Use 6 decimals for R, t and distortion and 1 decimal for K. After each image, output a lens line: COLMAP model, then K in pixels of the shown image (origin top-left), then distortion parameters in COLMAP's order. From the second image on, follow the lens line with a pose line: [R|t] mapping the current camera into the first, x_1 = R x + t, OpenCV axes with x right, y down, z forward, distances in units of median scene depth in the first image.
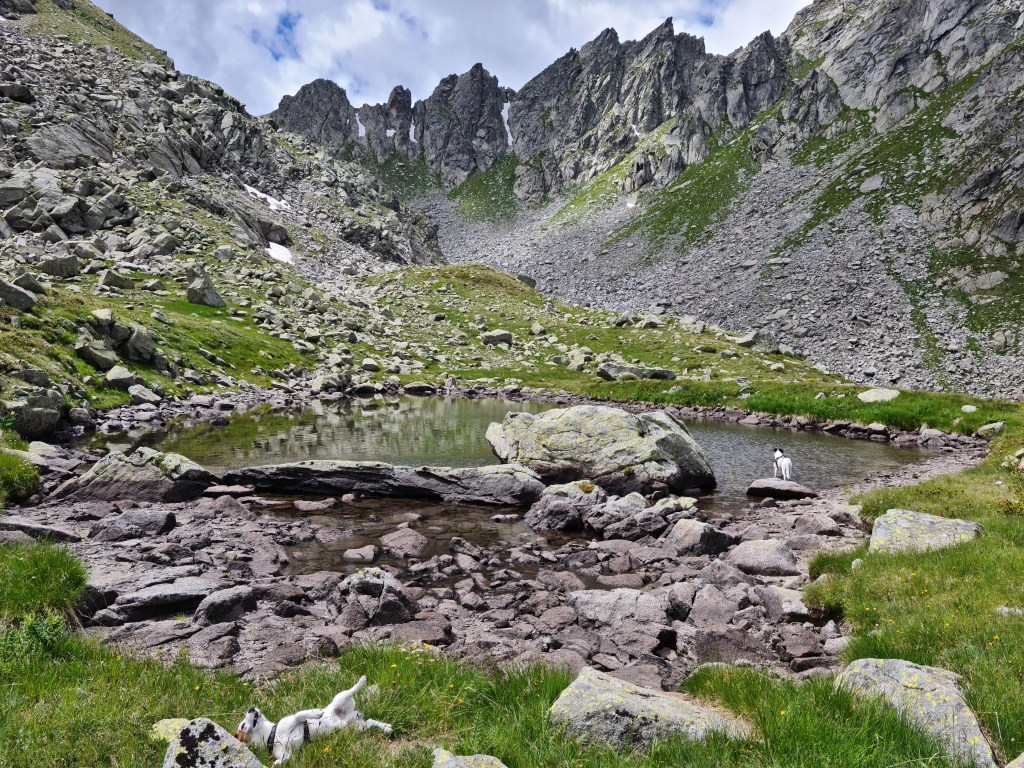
lens RADIAL K [[825.3, 0, 512.0], [0, 825.3, 384.0], [0, 0, 1]] dist [0.062258, 0.000732]
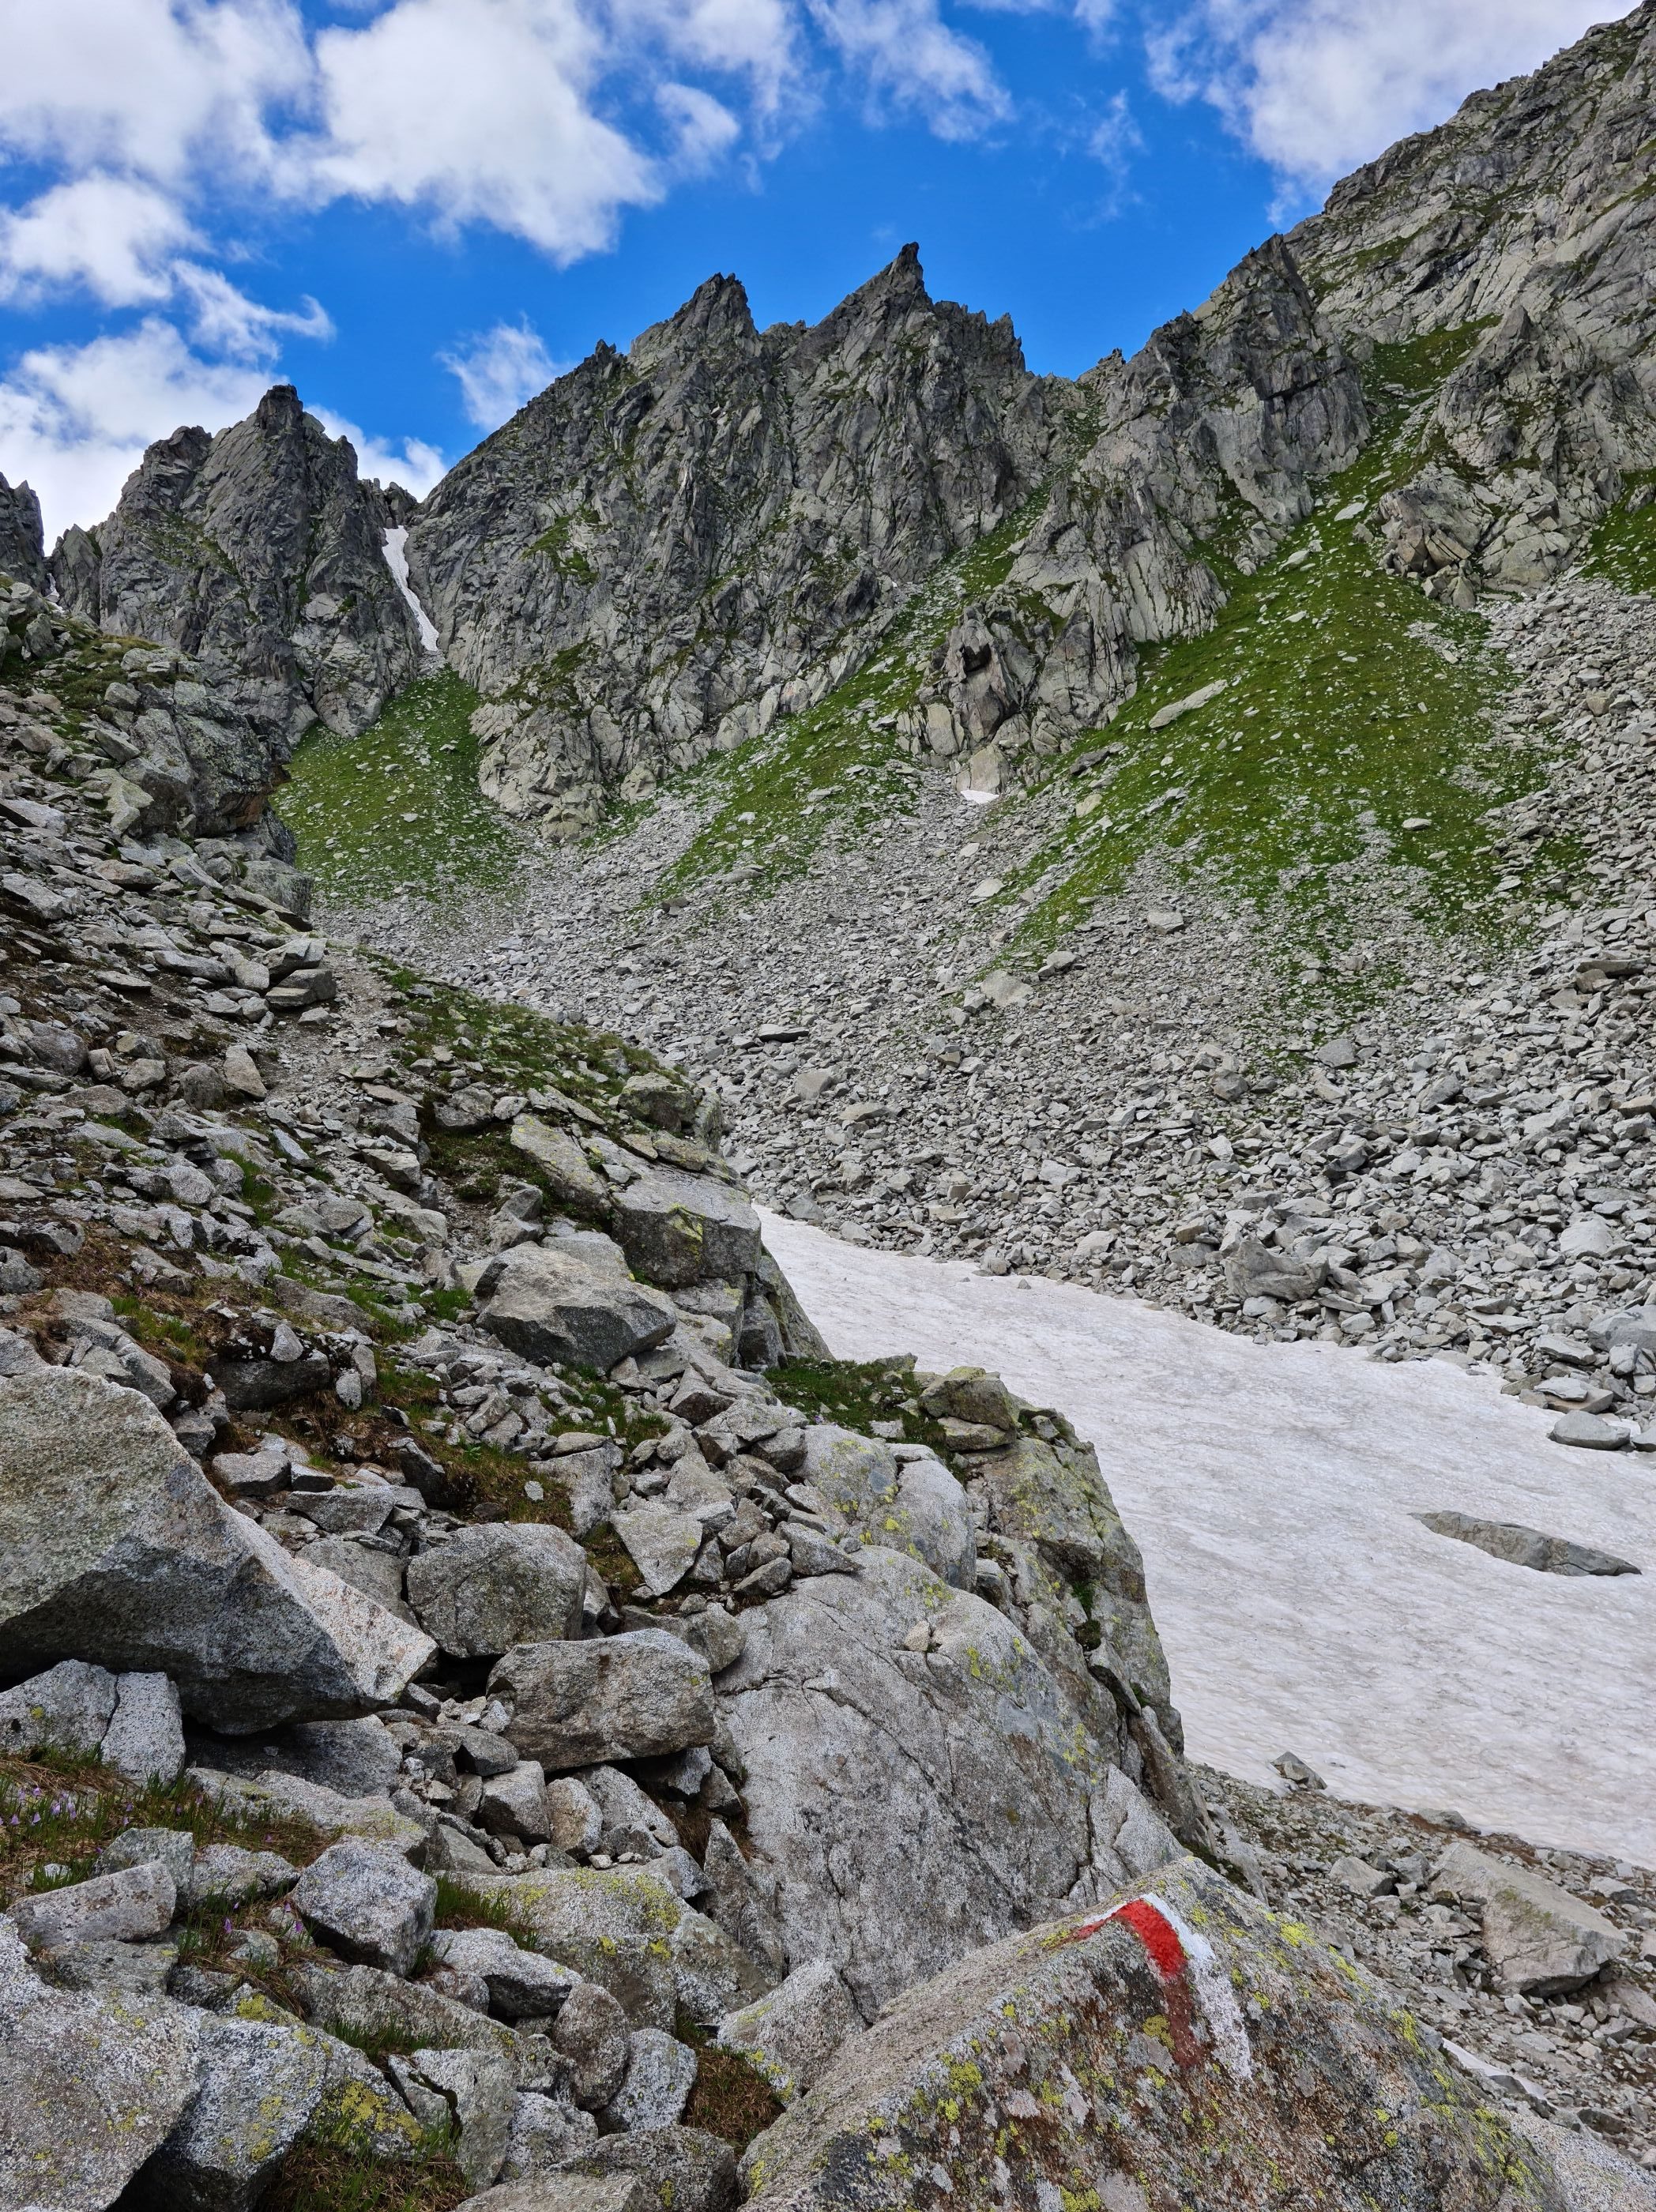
lens RADIAL K [[1782.9, 0, 828.0], [0, 1782.9, 1106.0], [0, 0, 1]] dist [0.062258, 0.000732]
pose [[0.962221, -0.091230, 0.256530, -0.045963], [0.119018, 0.988342, -0.094943, -0.062229], [-0.244878, 0.121888, 0.961862, 0.415193]]
